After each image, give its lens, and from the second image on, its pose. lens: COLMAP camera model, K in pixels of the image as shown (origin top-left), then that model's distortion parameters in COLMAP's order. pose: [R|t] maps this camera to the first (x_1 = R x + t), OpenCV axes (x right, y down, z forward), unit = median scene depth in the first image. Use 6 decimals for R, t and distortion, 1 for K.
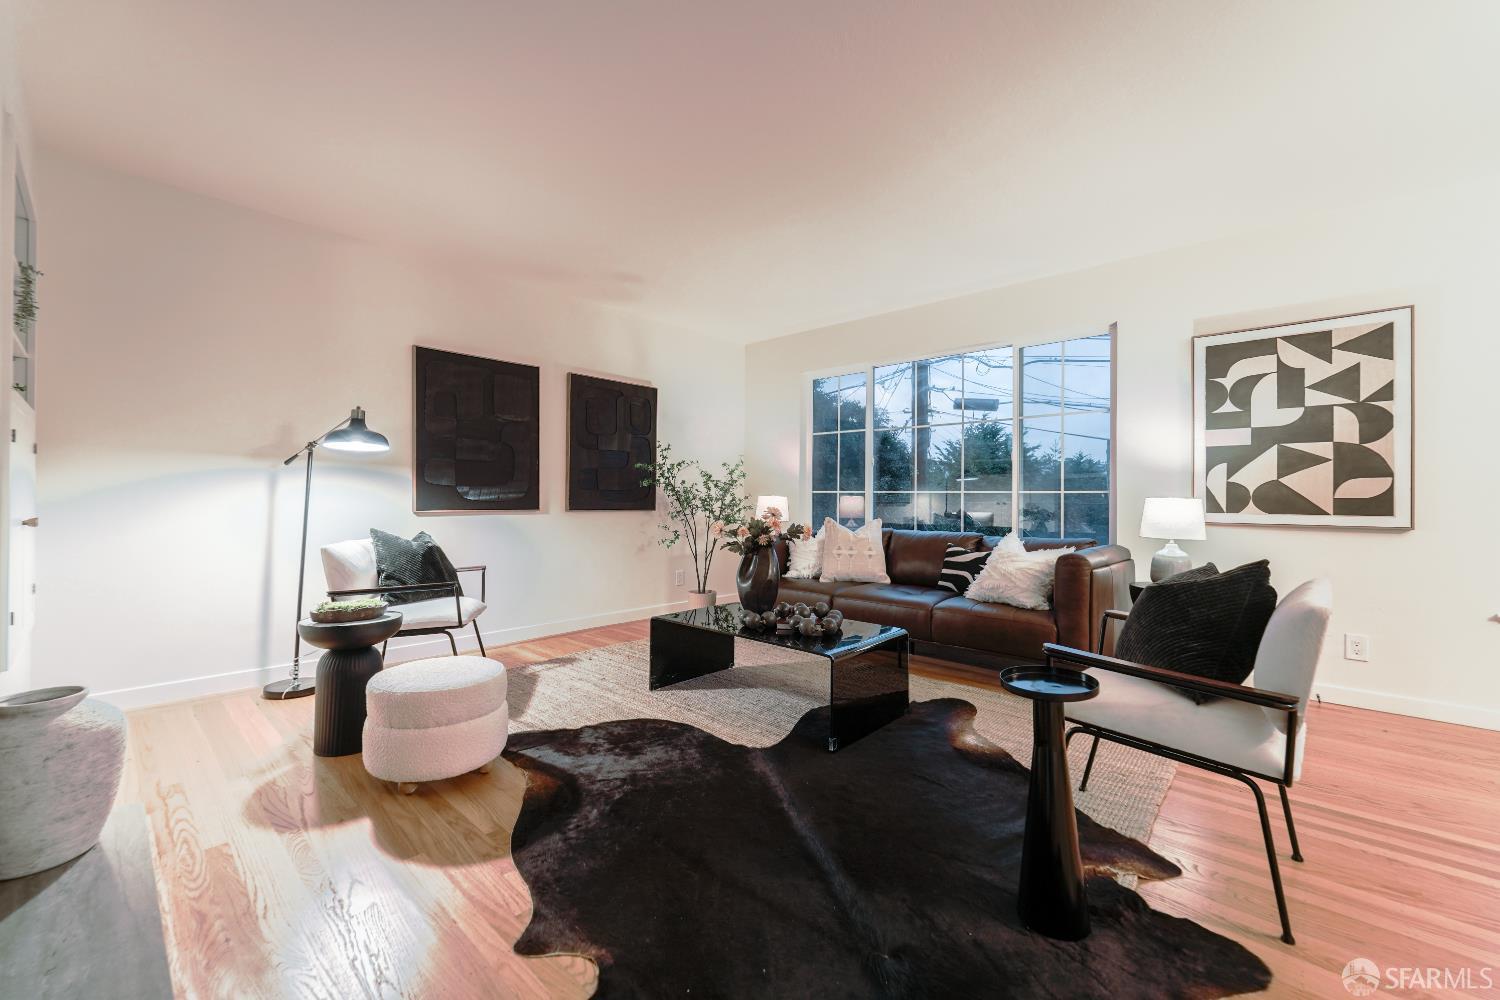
lens RADIAL K [[603.1, 0, 745.5], [0, 603.1, 493.7], [0, 0, 1]] dist [-0.004158, -0.000771]
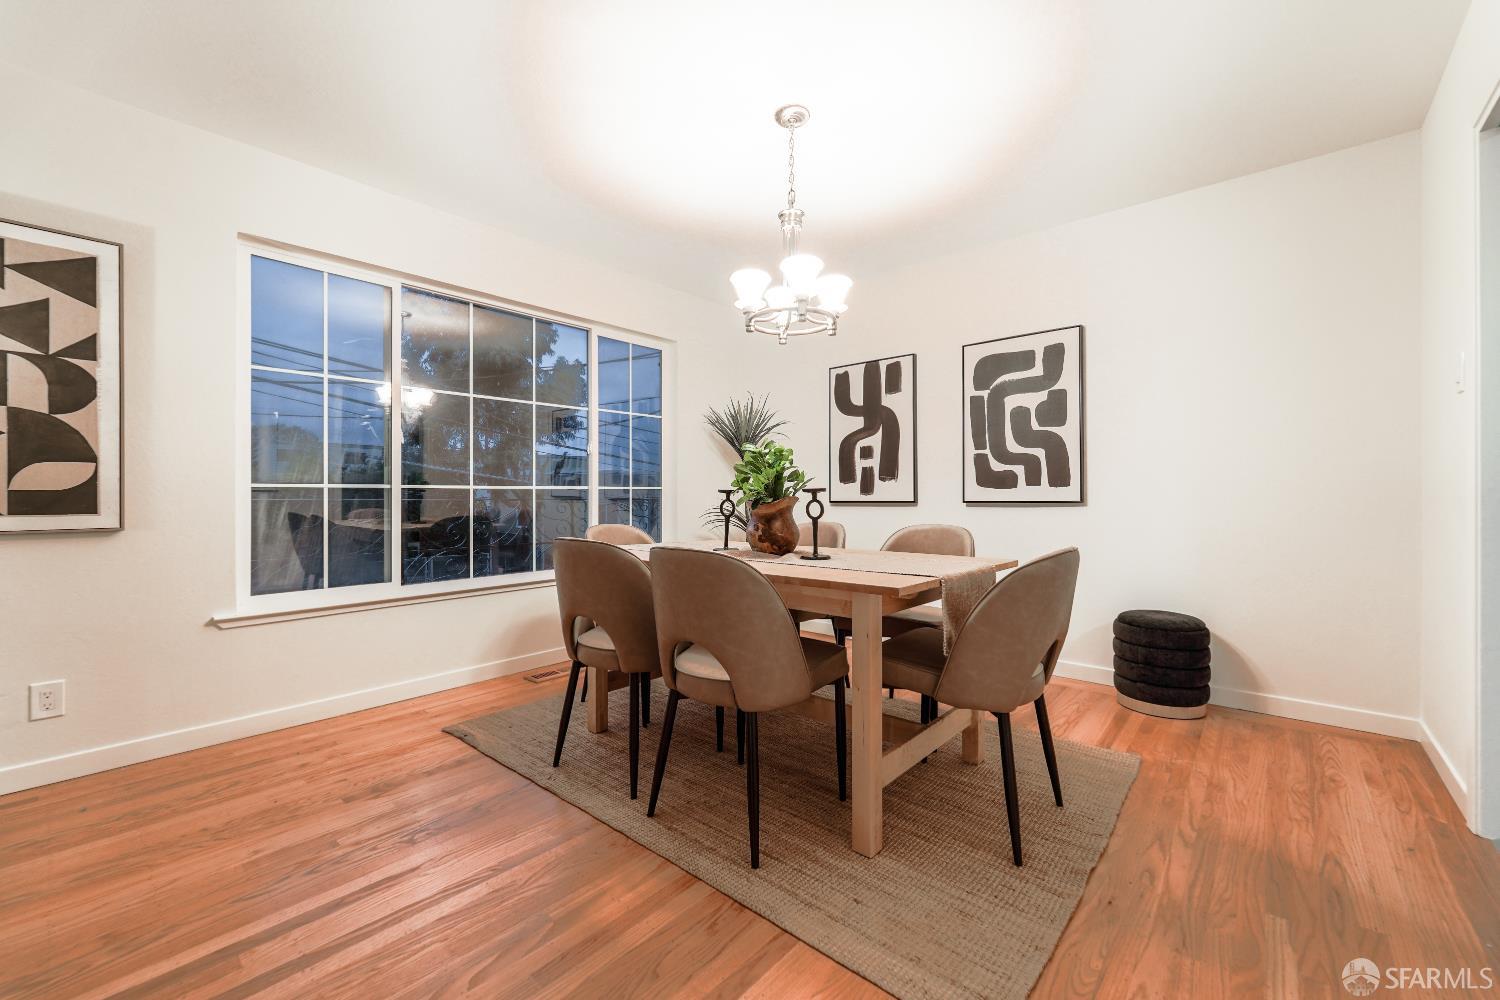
lens RADIAL K [[603.1, 0, 753.7], [0, 603.1, 496.4], [0, 0, 1]] dist [-0.004158, -0.000771]
pose [[-0.047043, -0.009943, 0.998843, 0.267912], [-0.007533, 0.999926, 0.009599, 0.001469], [-0.998864, -0.007073, -0.047115, 0.194000]]
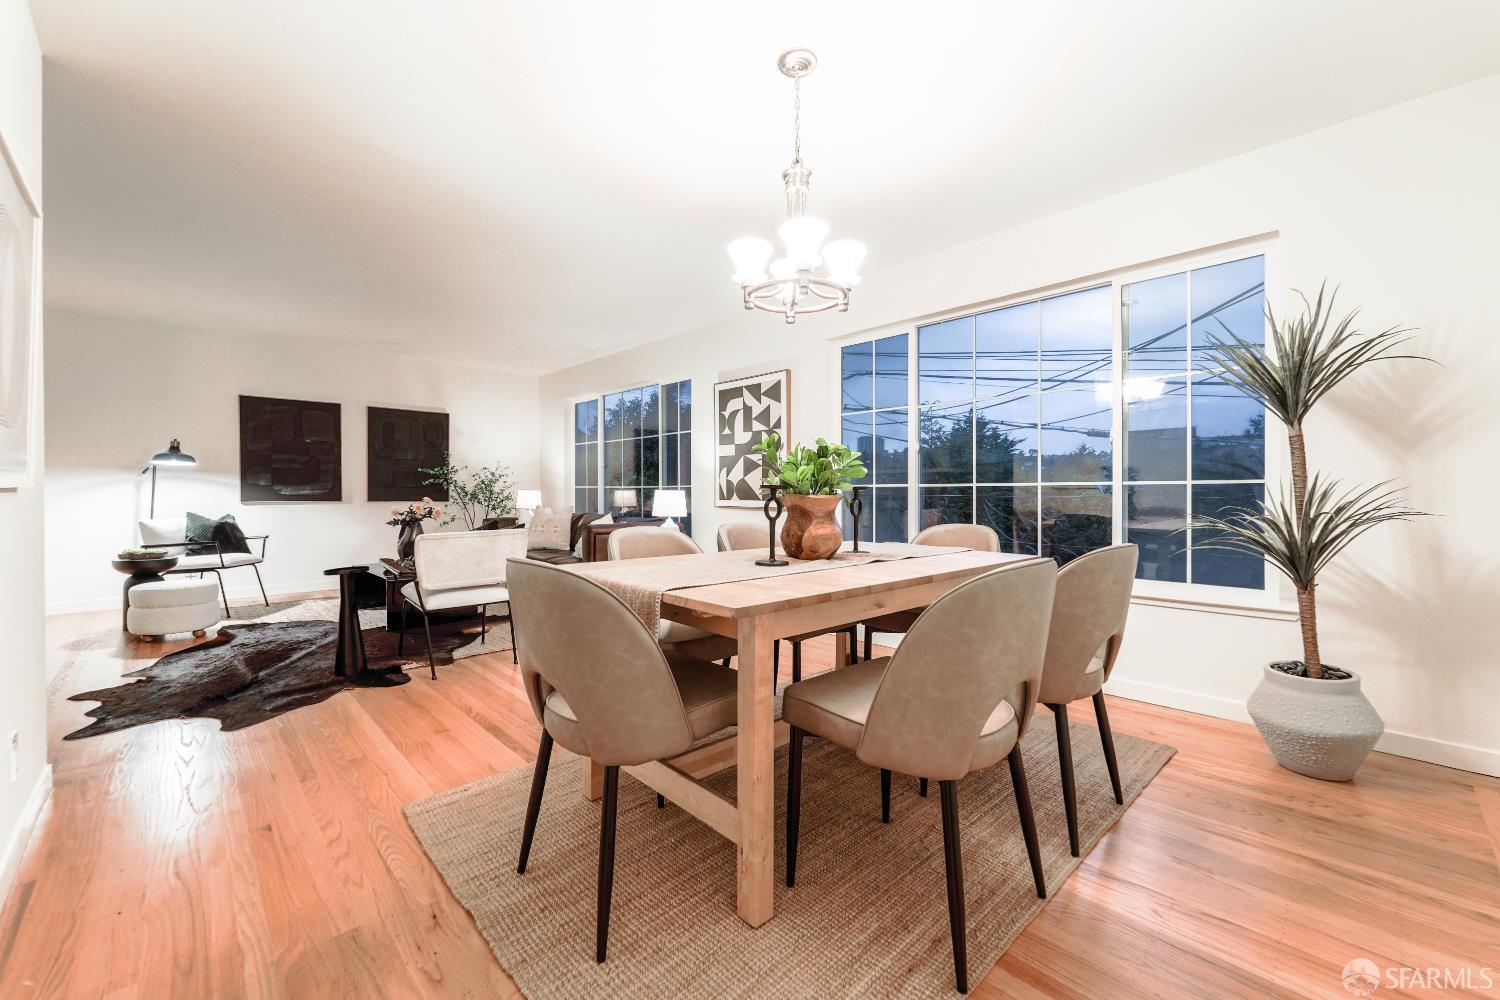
lens RADIAL K [[603.1, 0, 753.2], [0, 603.1, 494.8], [0, 0, 1]] dist [-0.004158, -0.000771]
pose [[0.998460, -0.006479, -0.055099, 1.028682], [0.007168, 0.999898, 0.012323, 0.000900], [0.055013, -0.012699, 0.998405, -0.573887]]
